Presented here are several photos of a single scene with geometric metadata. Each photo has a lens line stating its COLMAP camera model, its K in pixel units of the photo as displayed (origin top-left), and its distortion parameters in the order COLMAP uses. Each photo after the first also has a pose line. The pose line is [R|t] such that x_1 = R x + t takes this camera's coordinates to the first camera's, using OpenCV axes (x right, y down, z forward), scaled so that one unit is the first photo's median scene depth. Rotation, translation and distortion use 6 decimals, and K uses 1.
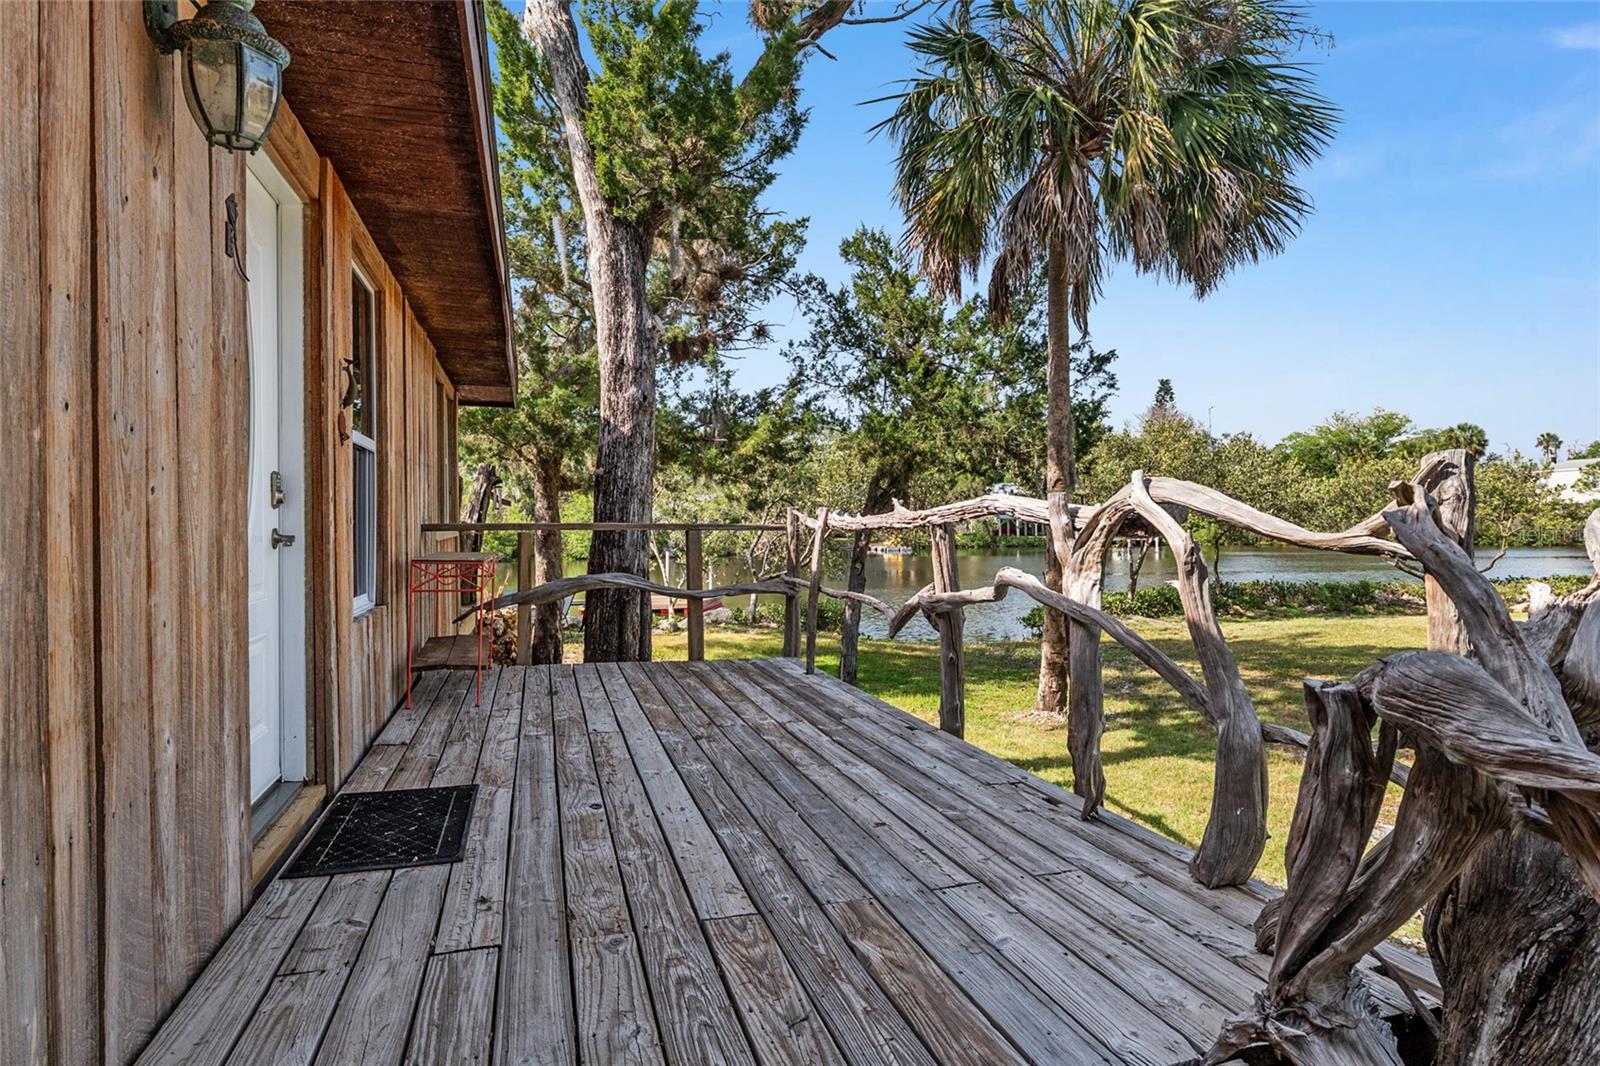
lens RADIAL K [[885.7, 0, 800.6], [0, 885.7, 512.8], [0, 0, 1]] dist [0.006285, -0.005088]
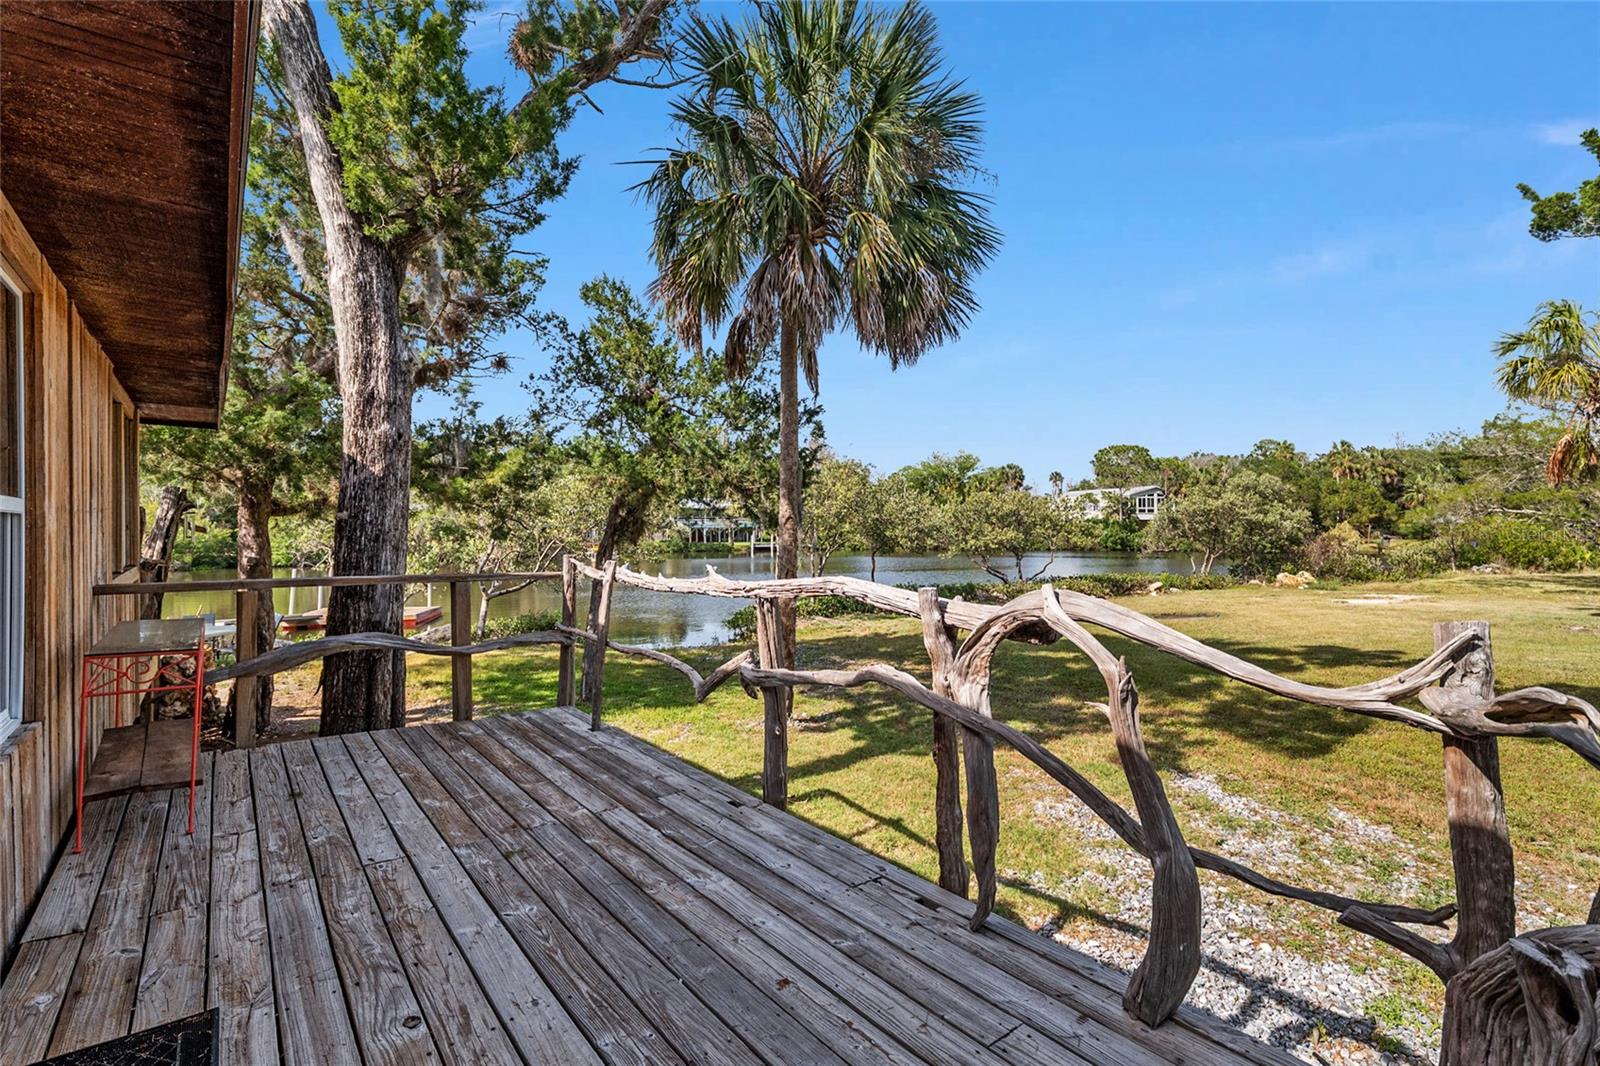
lens RADIAL K [[739.8, 0, 797.7], [0, 739.8, 523.1], [0, 0, 1]] dist [0.002227, -0.001423]
pose [[0.930890, 0.008381, 0.365203, -0.070892], [-0.010167, 0.999944, 0.002968, -0.045254], [-0.365157, -0.006476, 0.930923, 0.130247]]
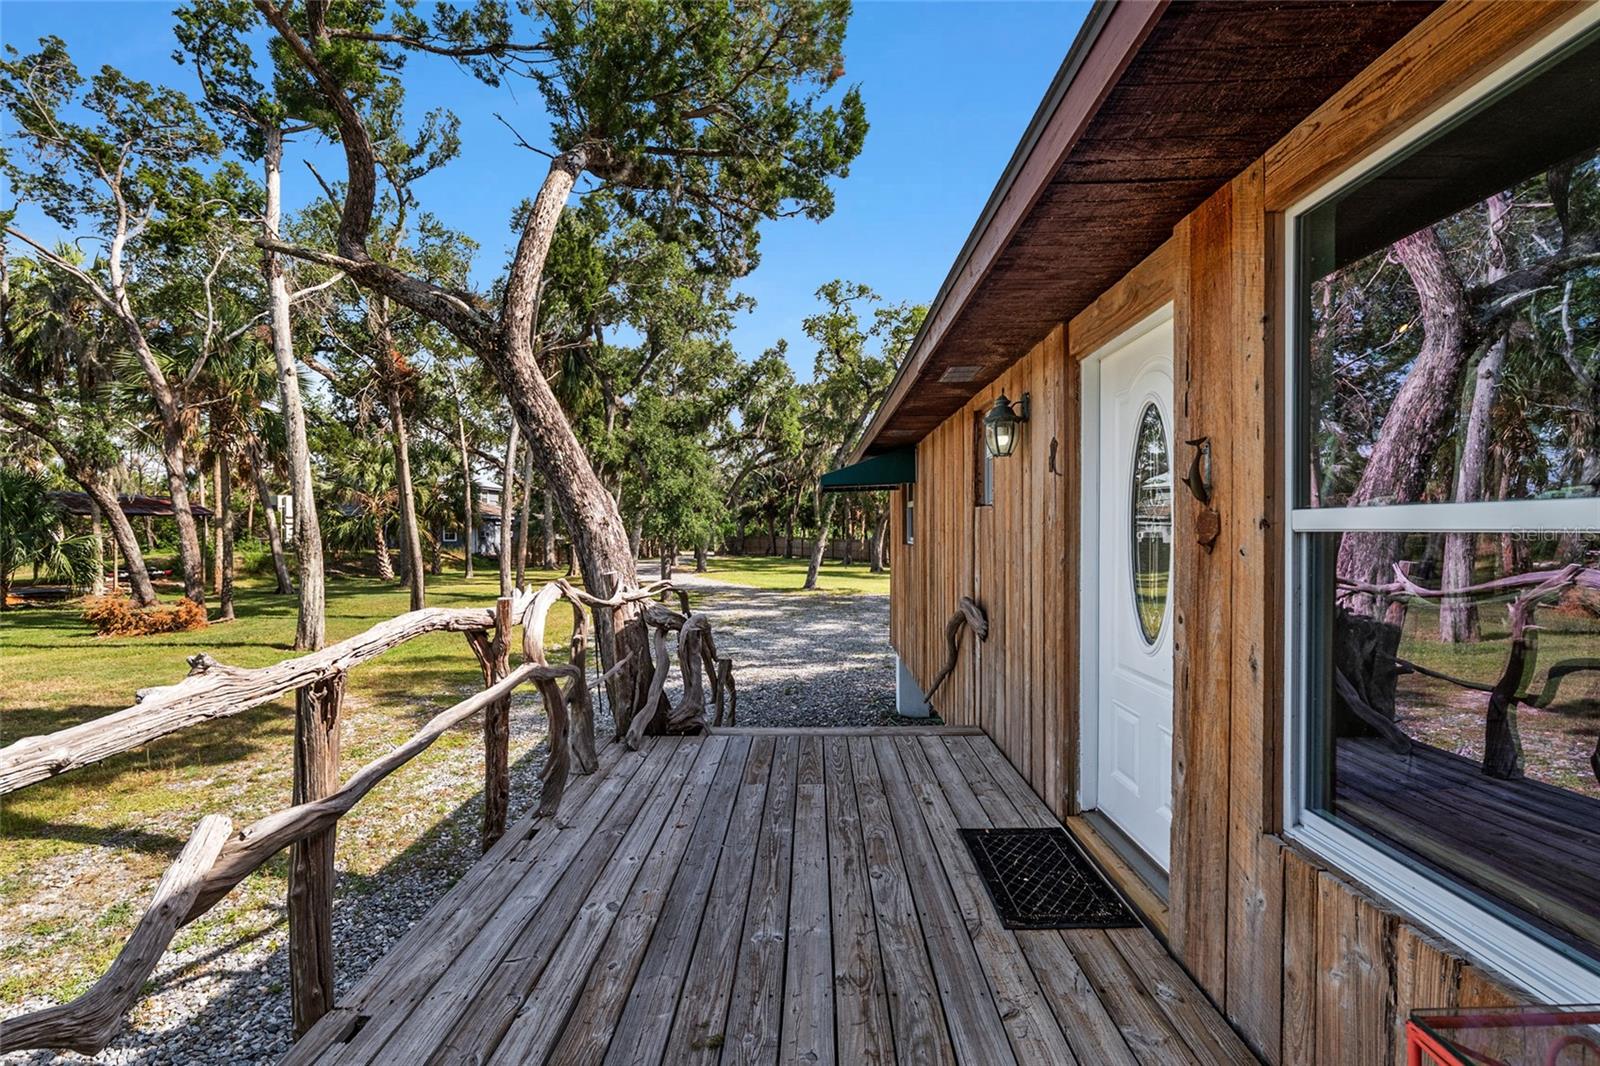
lens RADIAL K [[685.4, 0, 804.4], [0, 685.4, 536.7], [0, 0, 1]] dist [-0.007692, 0.000386]
pose [[-0.953695, 0.014488, 0.300426, -0.184205], [0.014080, 0.999895, -0.003523, -0.046250], [-0.300445, 0.000870, -0.953799, 0.832333]]
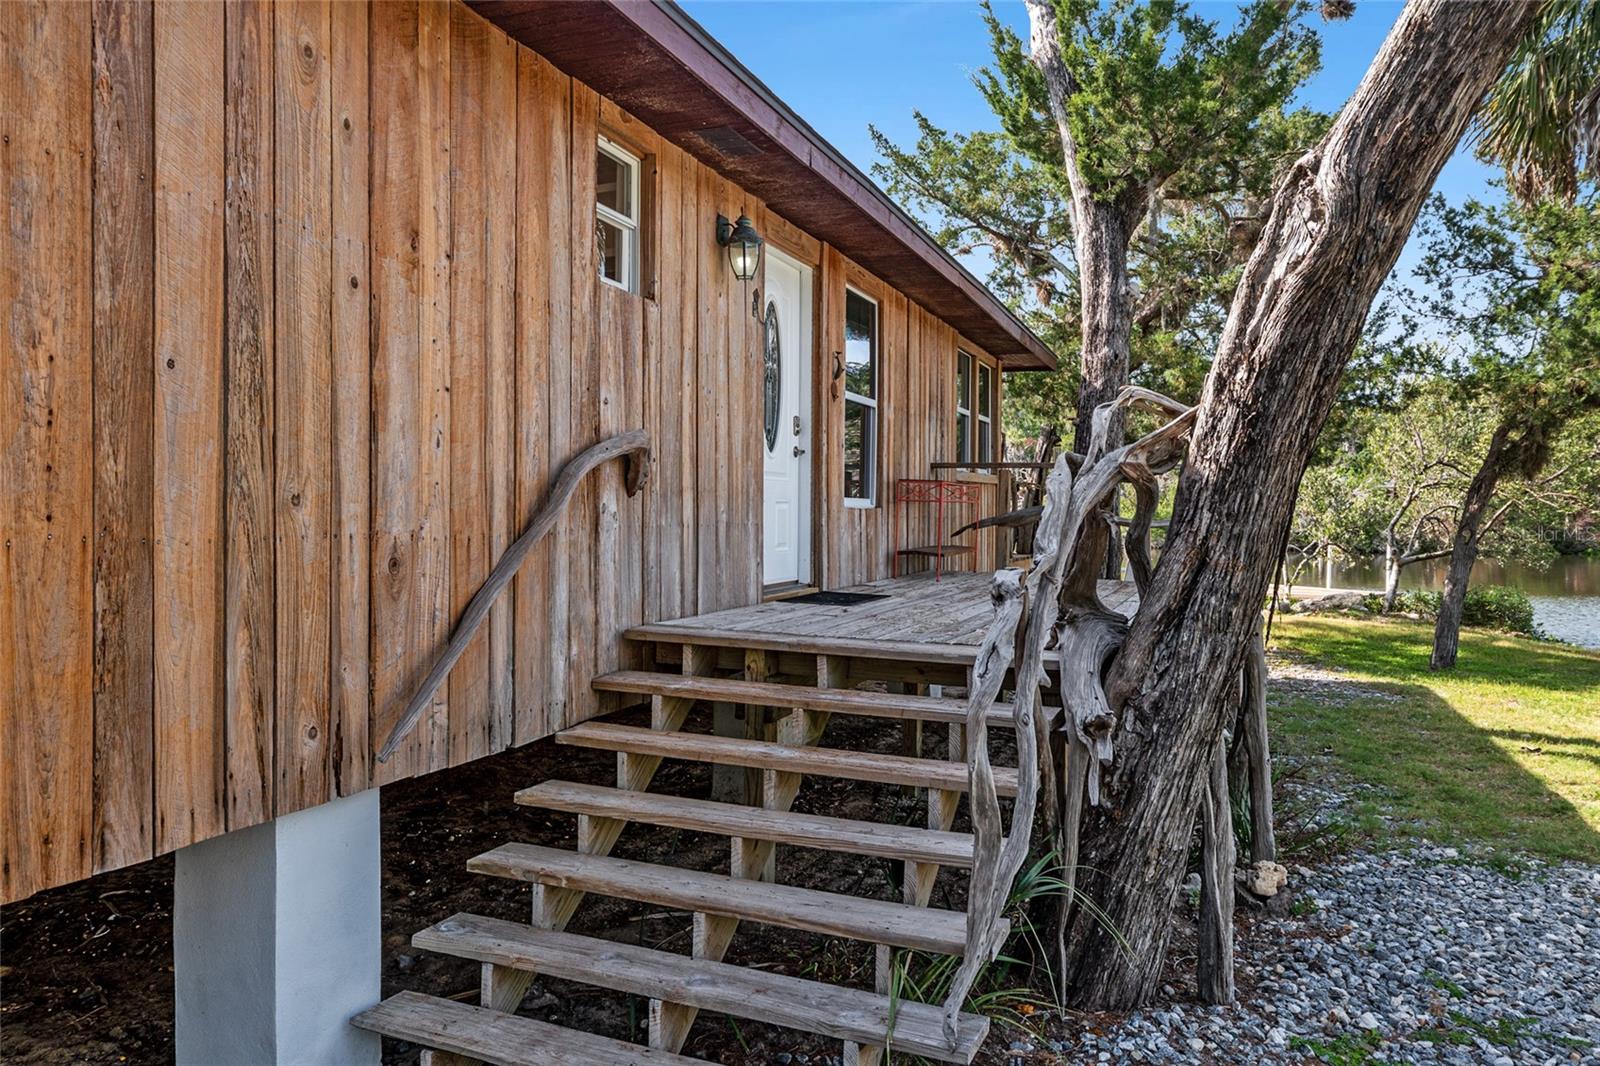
lens RADIAL K [[1089.6, 0, 805.4], [0, 1089.6, 528.0], [0, 0, 1]] dist [-0.008202, -0.001549]
pose [[0.784922, 0.026970, -0.619007, 0.390173], [-0.010060, 0.999475, 0.030790, 0.054195], [0.619513, -0.017941, 0.784781, -0.364746]]
